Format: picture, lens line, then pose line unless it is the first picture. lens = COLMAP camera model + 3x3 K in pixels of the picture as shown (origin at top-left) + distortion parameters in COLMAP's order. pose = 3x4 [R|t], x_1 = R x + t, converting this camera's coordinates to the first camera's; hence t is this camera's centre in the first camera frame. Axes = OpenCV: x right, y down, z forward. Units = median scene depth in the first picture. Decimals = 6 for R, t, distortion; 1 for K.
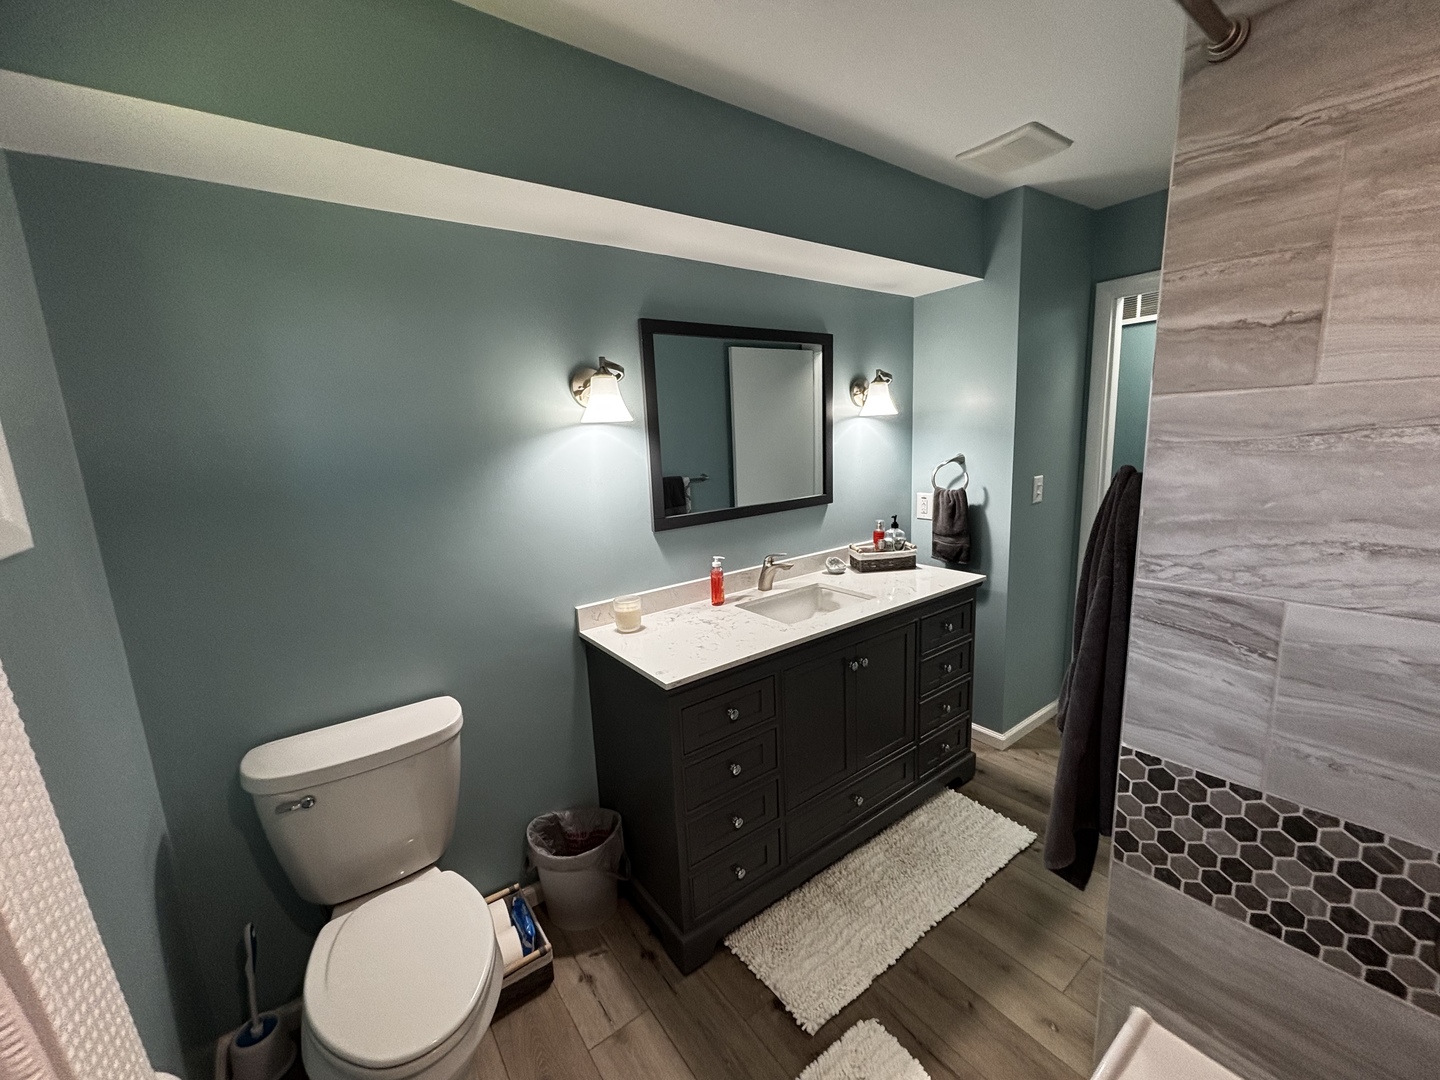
lens RADIAL K [[580.5, 0, 718.4], [0, 580.5, 539.4], [0, 0, 1]] dist [-0.001834, -0.002344]
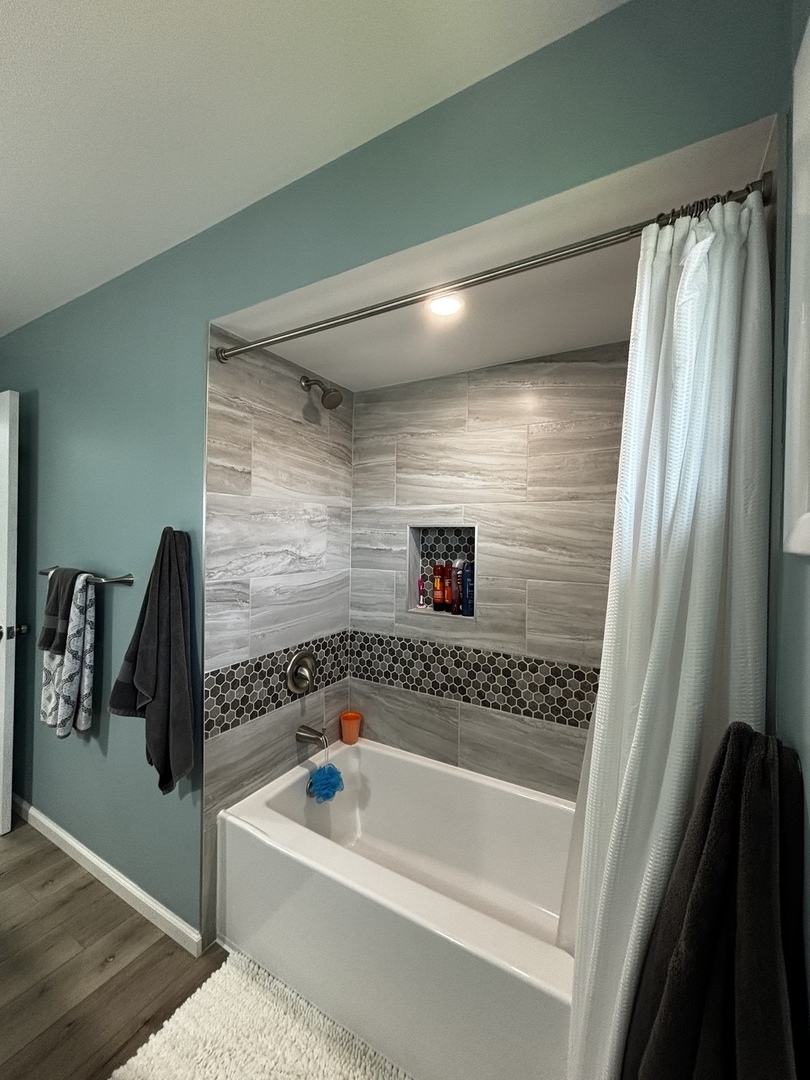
lens RADIAL K [[435.4, 0, 398.2], [0, 435.4, 538.5], [0, 0, 1]] dist [-0.001834, -0.002344]
pose [[-0.390331, 0.034315, 0.920035, -0.993097], [0.169075, 0.984982, 0.034993, -0.020707], [-0.905017, 0.169214, -0.390270, 1.049035]]
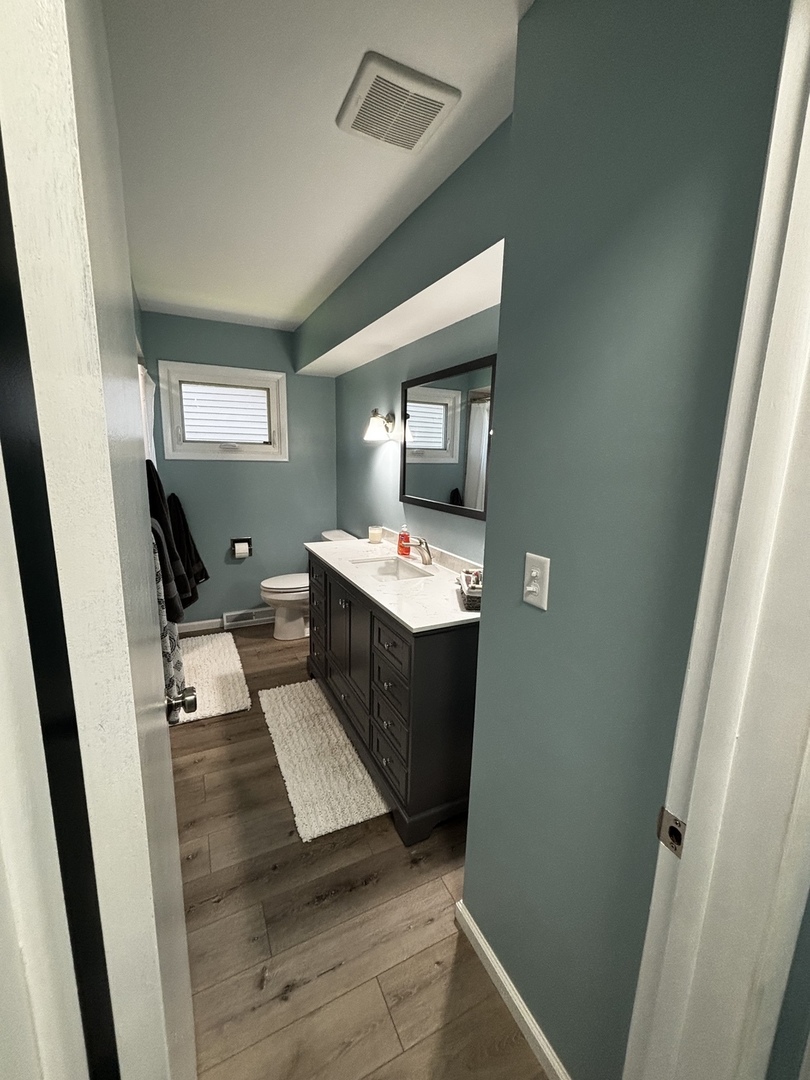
lens RADIAL K [[435.4, 0, 403.3], [0, 435.4, 537.1], [0, 0, 1]] dist [-0.001834, -0.002344]
pose [[-0.169271, 0.229672, -0.958435, 2.776428], [-0.184991, 0.947780, 0.259790, -0.602766], [0.968053, 0.221277, -0.117945, 2.770156]]
